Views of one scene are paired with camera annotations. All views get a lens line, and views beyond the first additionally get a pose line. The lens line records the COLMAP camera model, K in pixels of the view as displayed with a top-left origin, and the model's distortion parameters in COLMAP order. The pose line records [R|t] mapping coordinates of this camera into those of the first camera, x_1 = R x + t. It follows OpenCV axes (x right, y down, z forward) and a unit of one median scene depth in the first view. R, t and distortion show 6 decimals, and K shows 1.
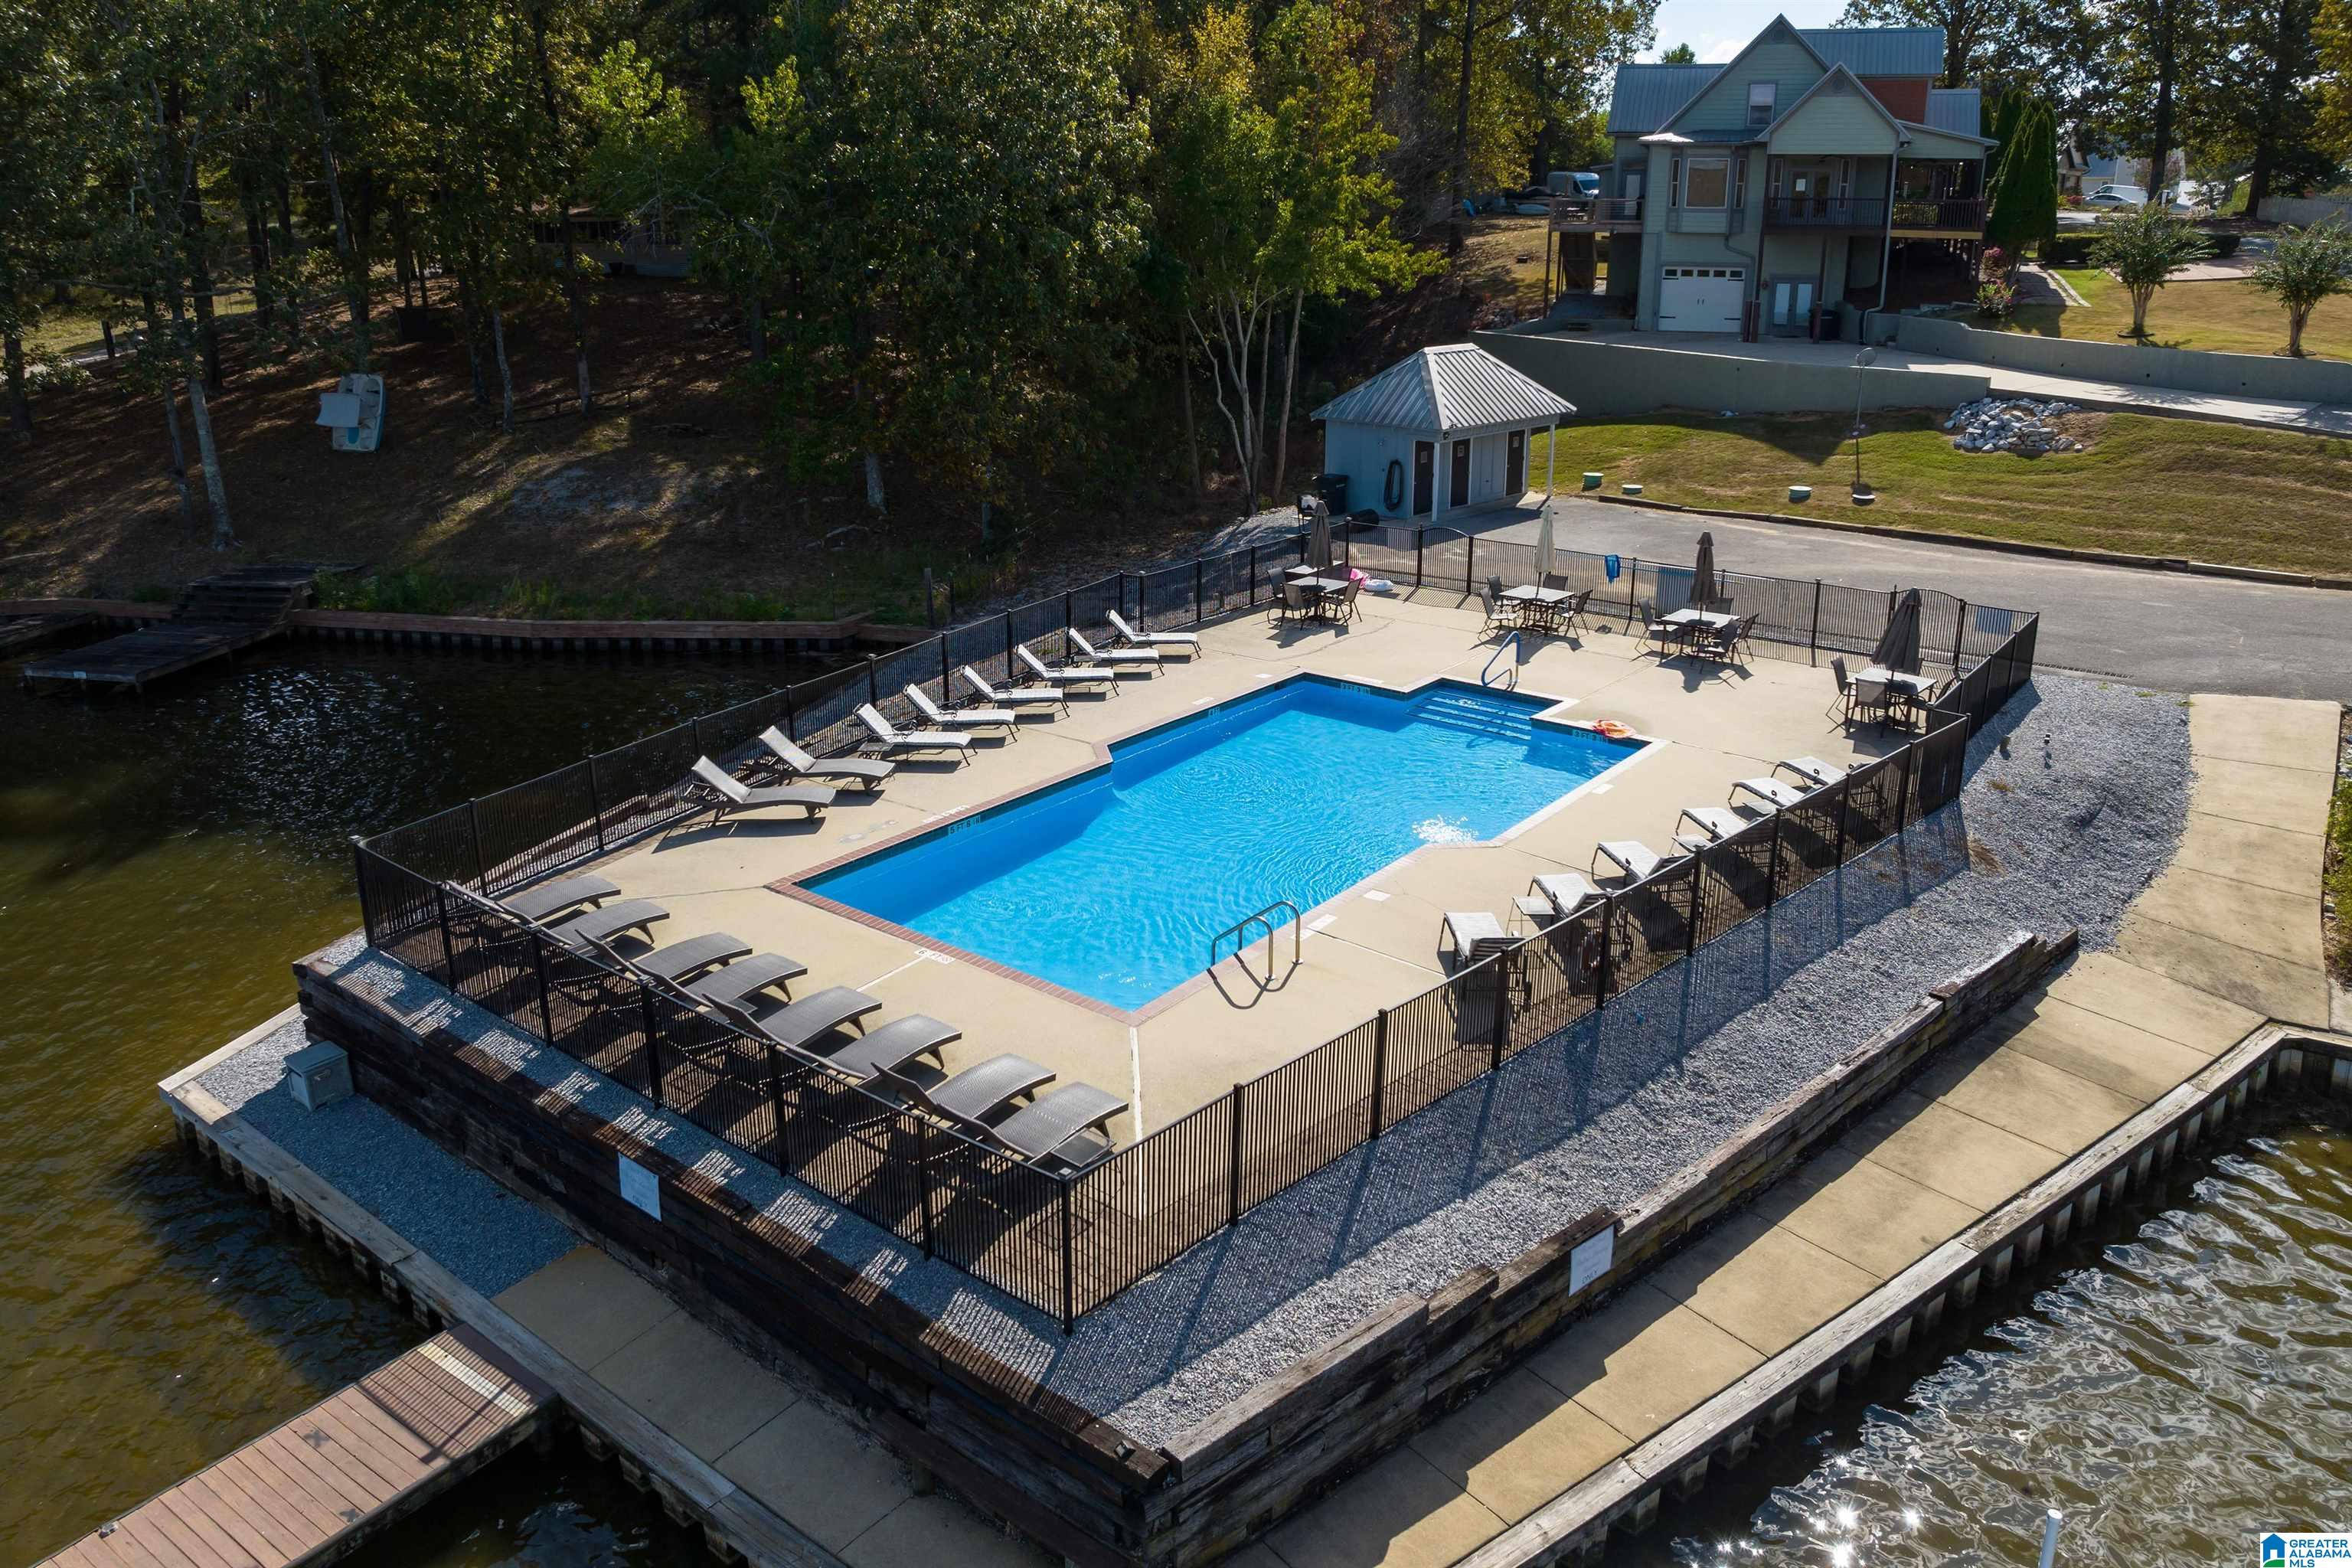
lens RADIAL K [[1738.3, 0, 1176.0], [0, 1738.3, 784.0], [0, 0, 1]] dist [-0.002380, 0.000430]
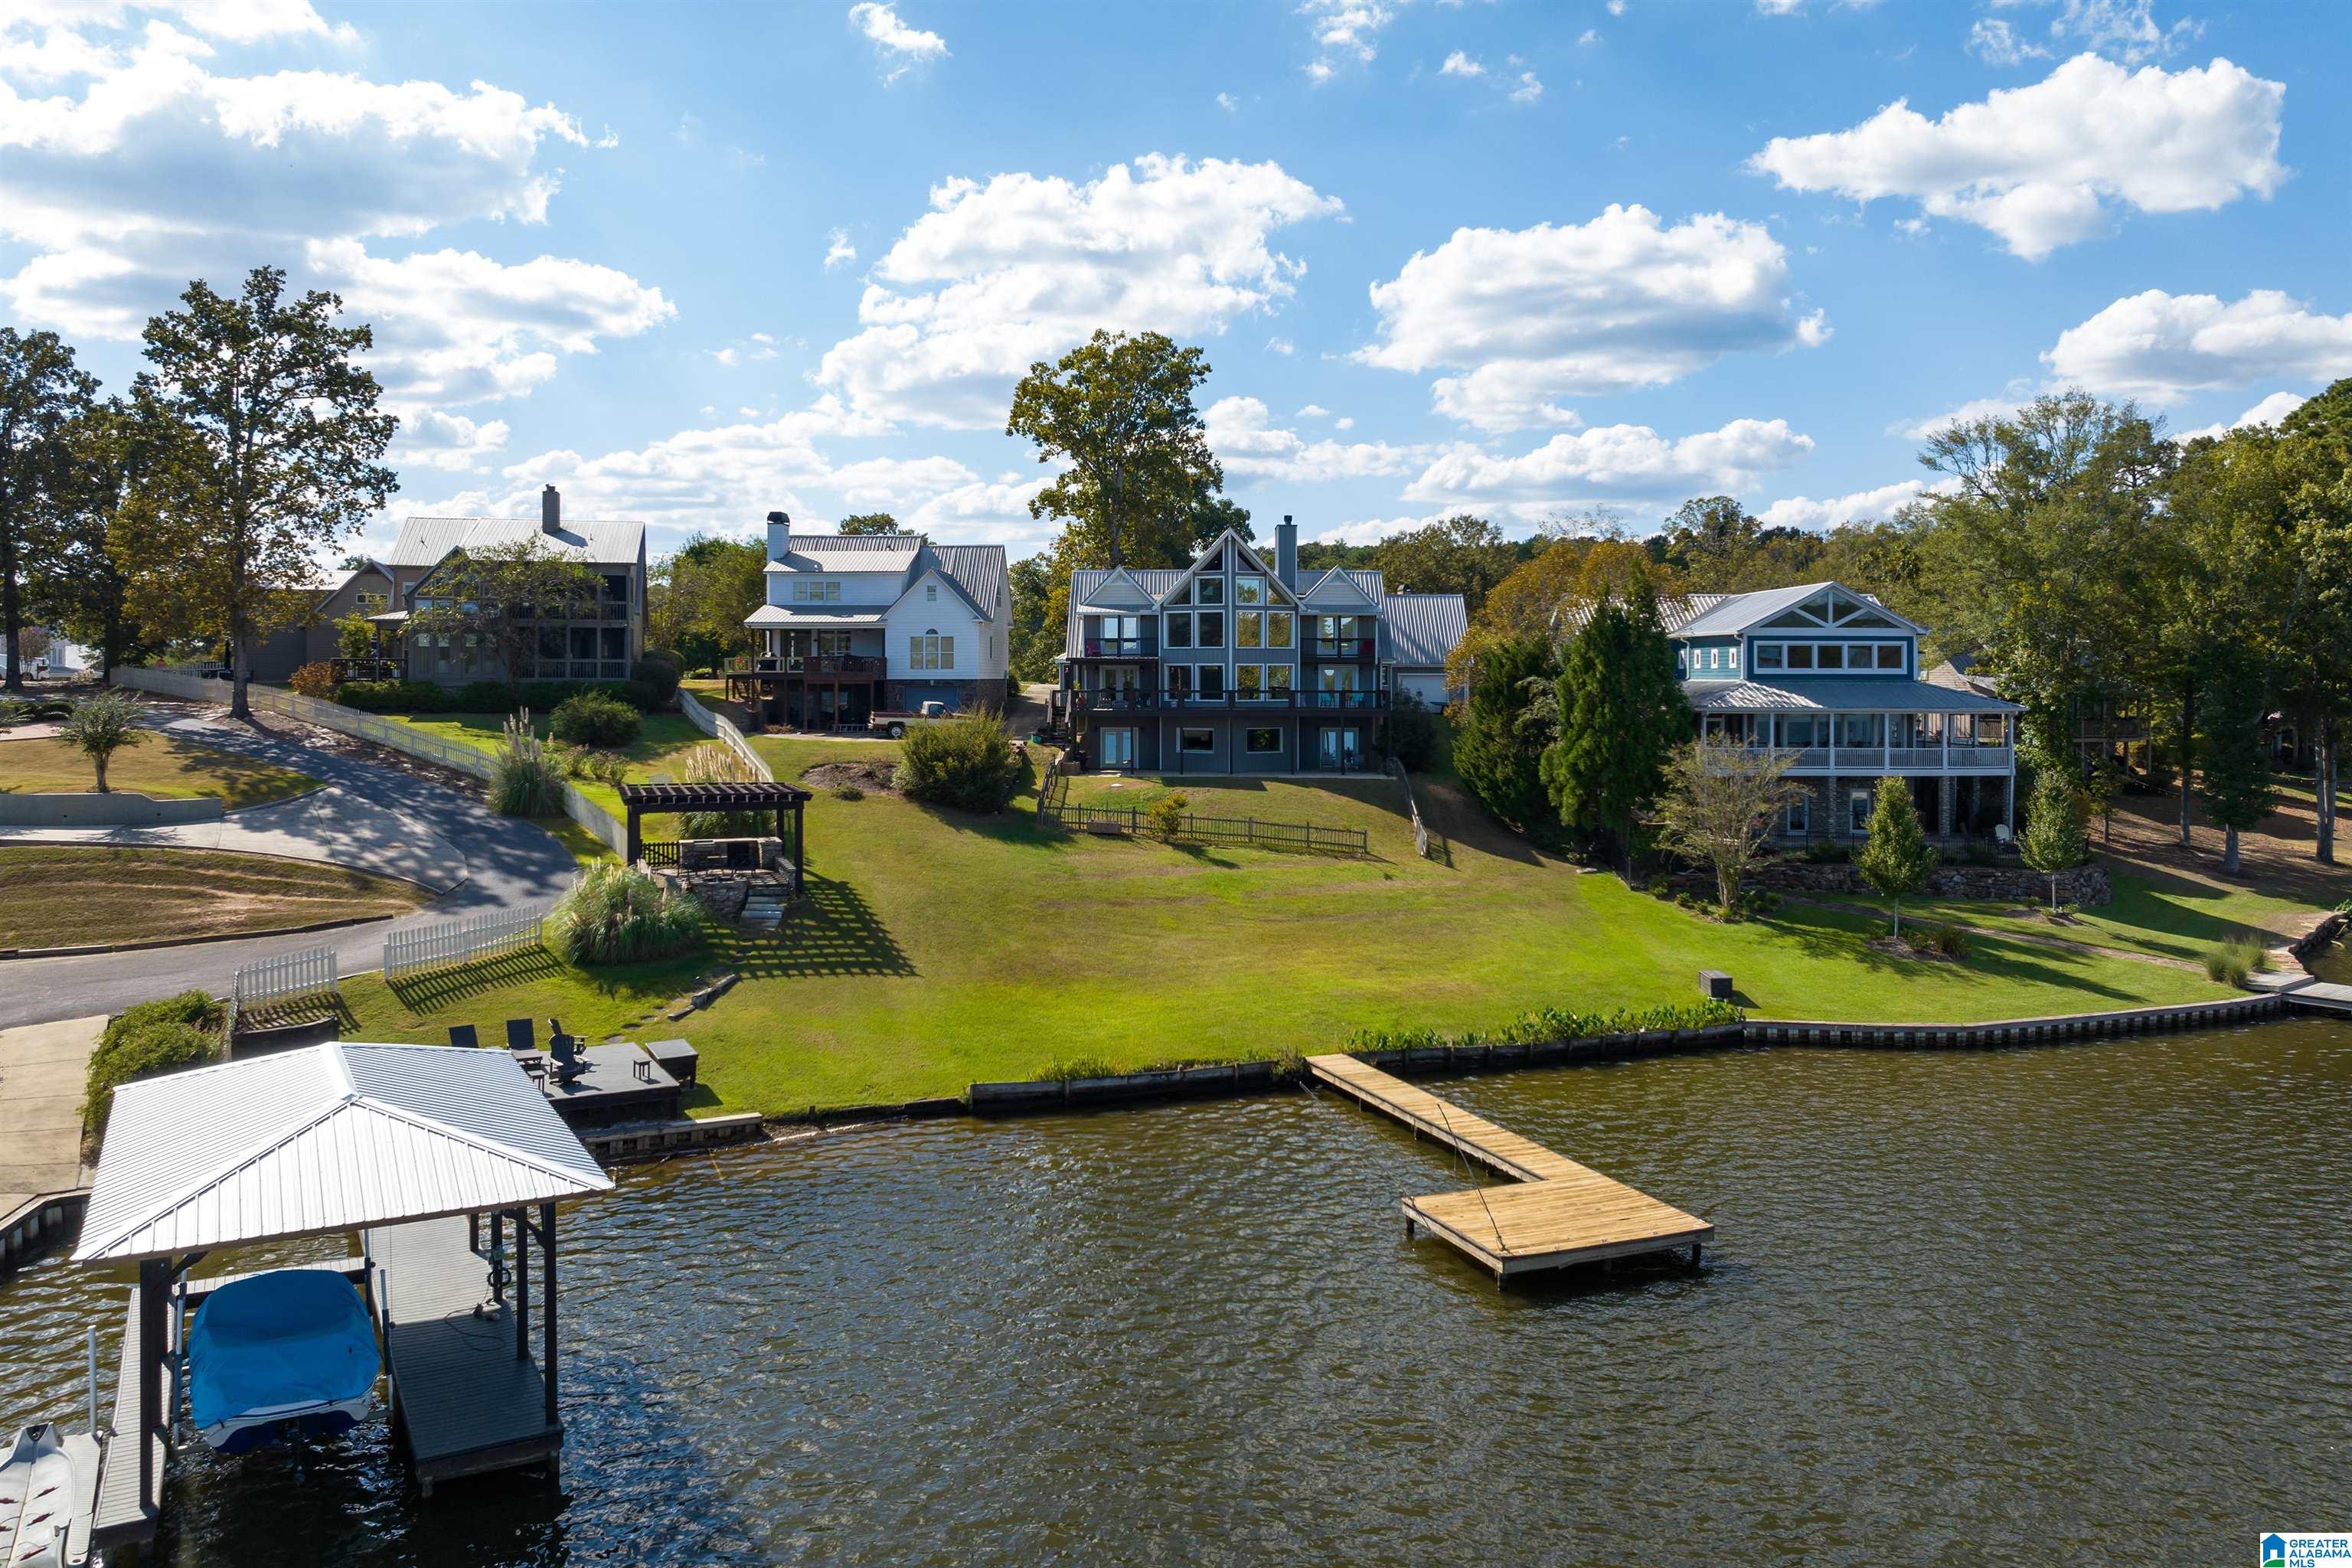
lens RADIAL K [[1738.3, 0, 1176.0], [0, 1738.3, 784.0], [0, 0, 1]] dist [-0.002380, 0.000430]
pose [[0.490139, -0.062687, 0.869387, -0.090104], [0.280010, 0.955868, -0.088940, 0.098977], [-0.825444, 0.287030, 0.486062, -0.326205]]
